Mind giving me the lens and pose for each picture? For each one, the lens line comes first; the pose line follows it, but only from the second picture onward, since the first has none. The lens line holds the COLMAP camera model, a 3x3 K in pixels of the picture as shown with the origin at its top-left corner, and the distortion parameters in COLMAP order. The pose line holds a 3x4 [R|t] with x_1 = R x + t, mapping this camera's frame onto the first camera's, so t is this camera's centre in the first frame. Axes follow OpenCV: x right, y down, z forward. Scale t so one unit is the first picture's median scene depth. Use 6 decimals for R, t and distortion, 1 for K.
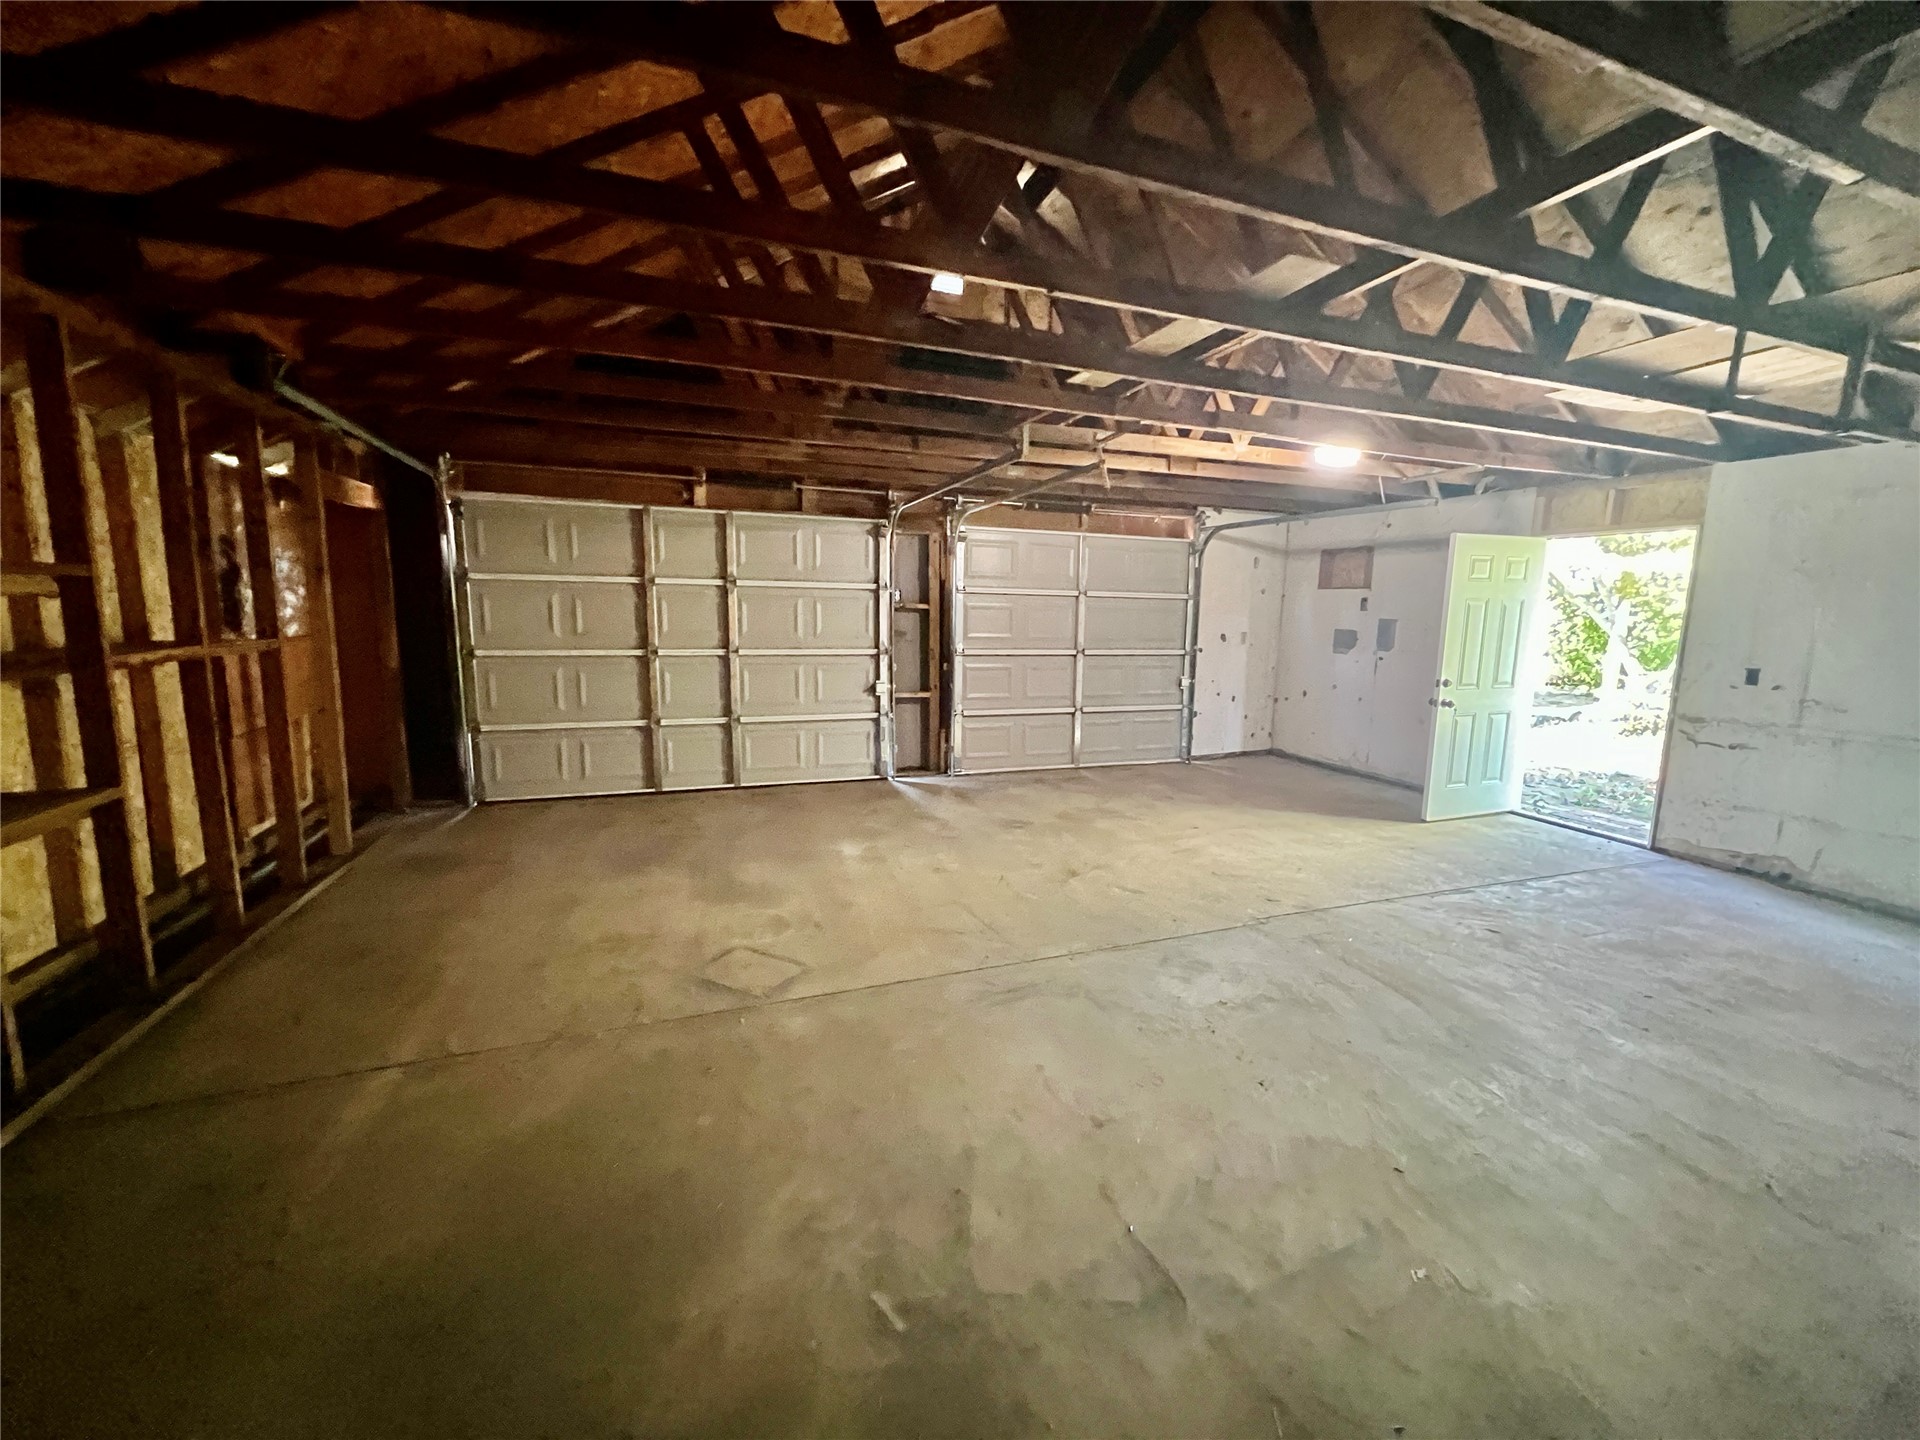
lens RADIAL K [[768.0, 0, 966.1], [0, 768.0, 719.8], [0, 0, 1]] dist [0.000473, -0.000621]
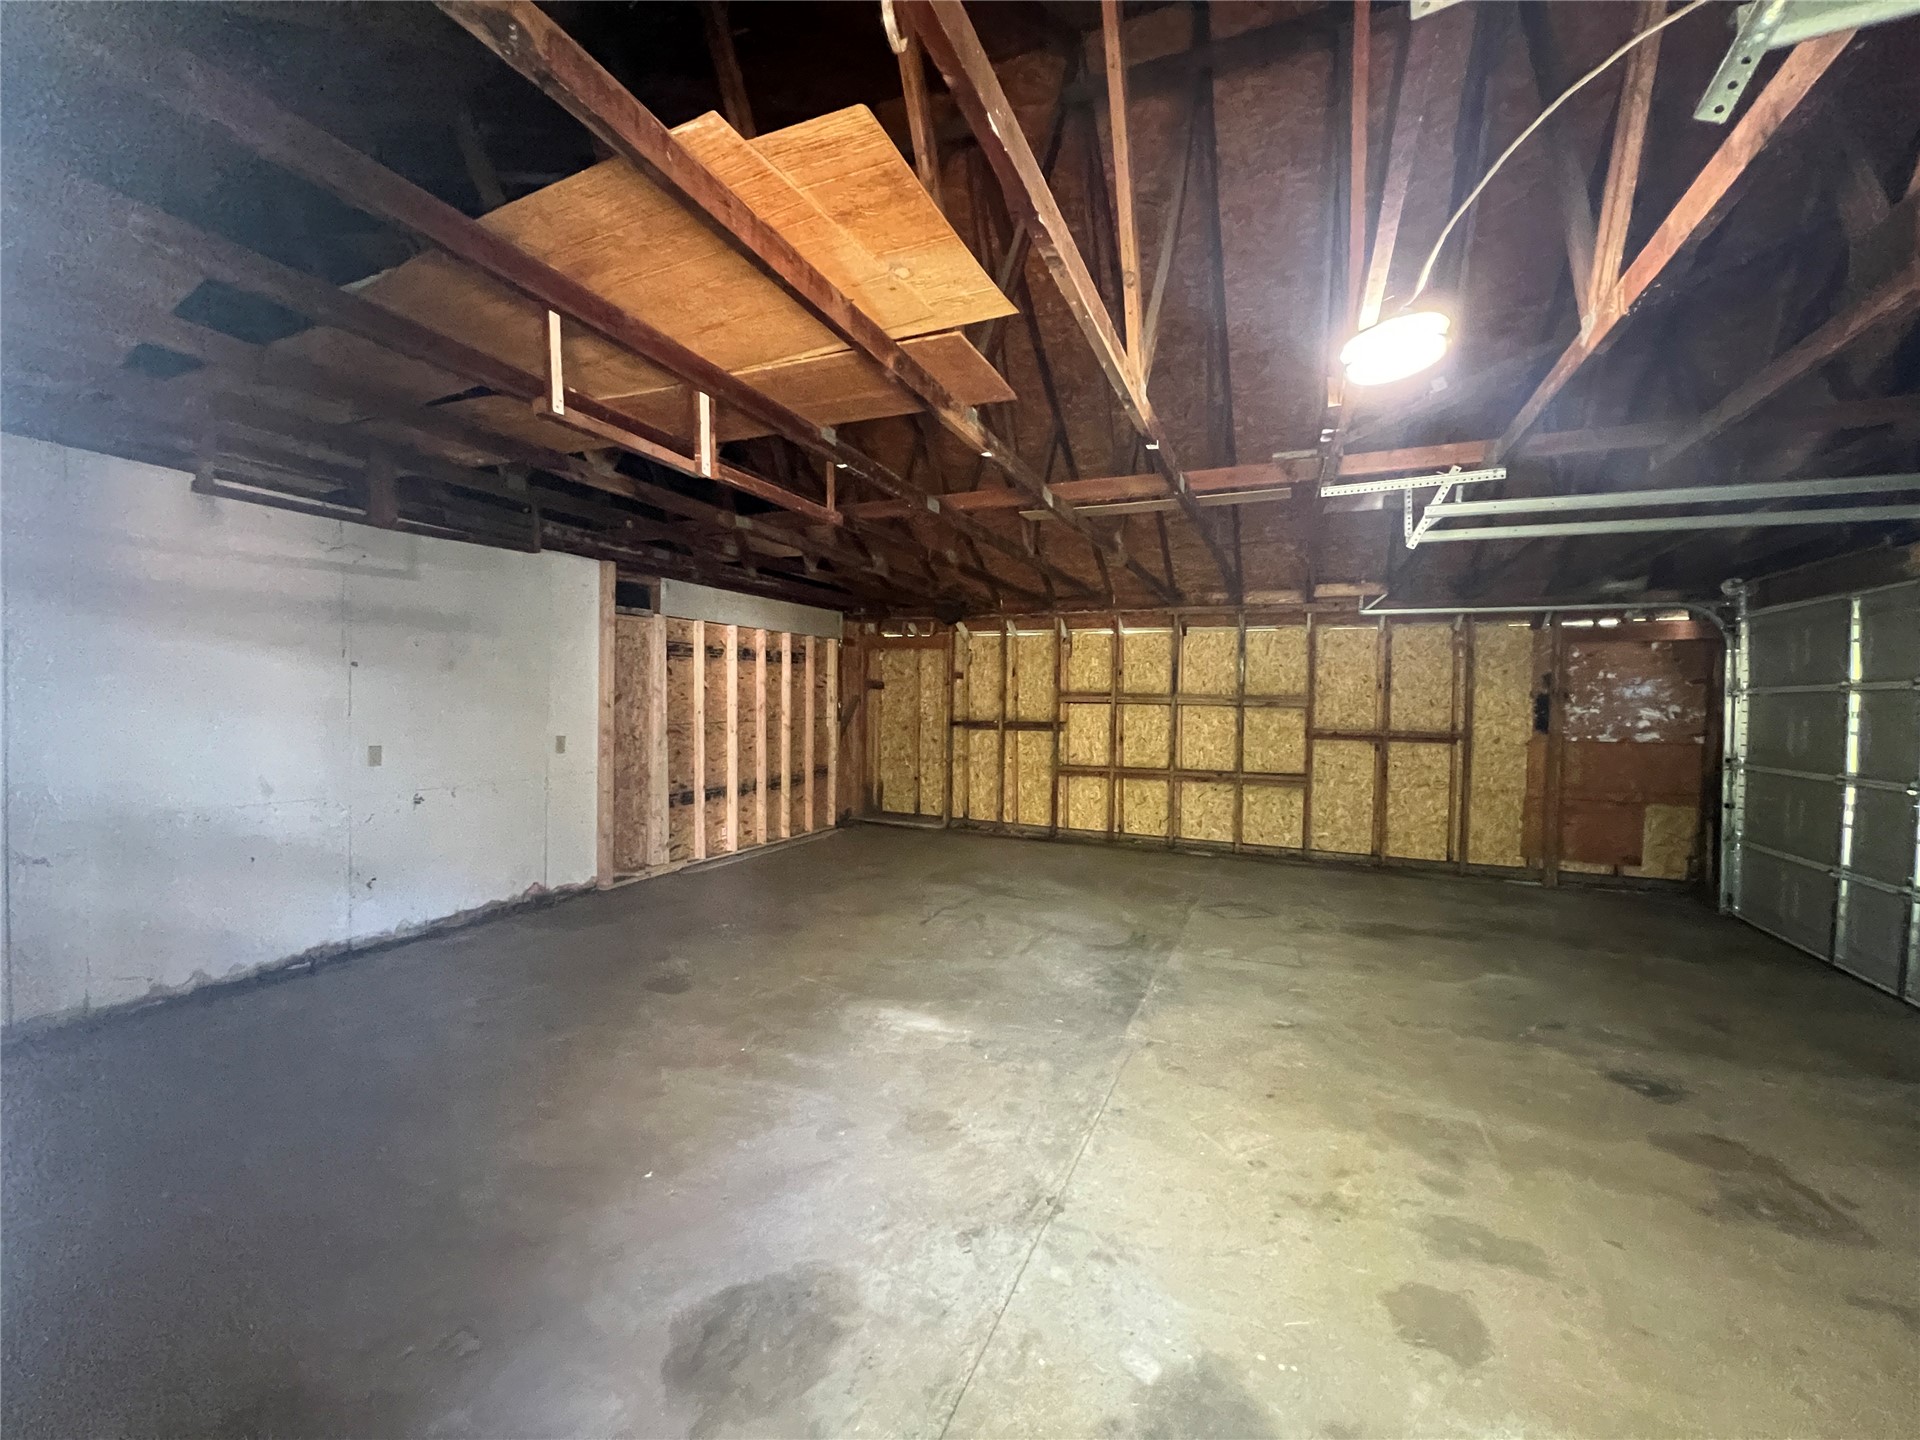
lens RADIAL K [[768.0, 0, 963.0], [0, 768.0, 723.6], [0, 0, 1]] dist [0.000473, -0.000621]
pose [[-0.706202, -0.006662, -0.707979, 1.221170], [-0.126366, 0.985086, 0.116780, -0.192384], [0.696642, 0.171935, -0.696512, 1.478714]]
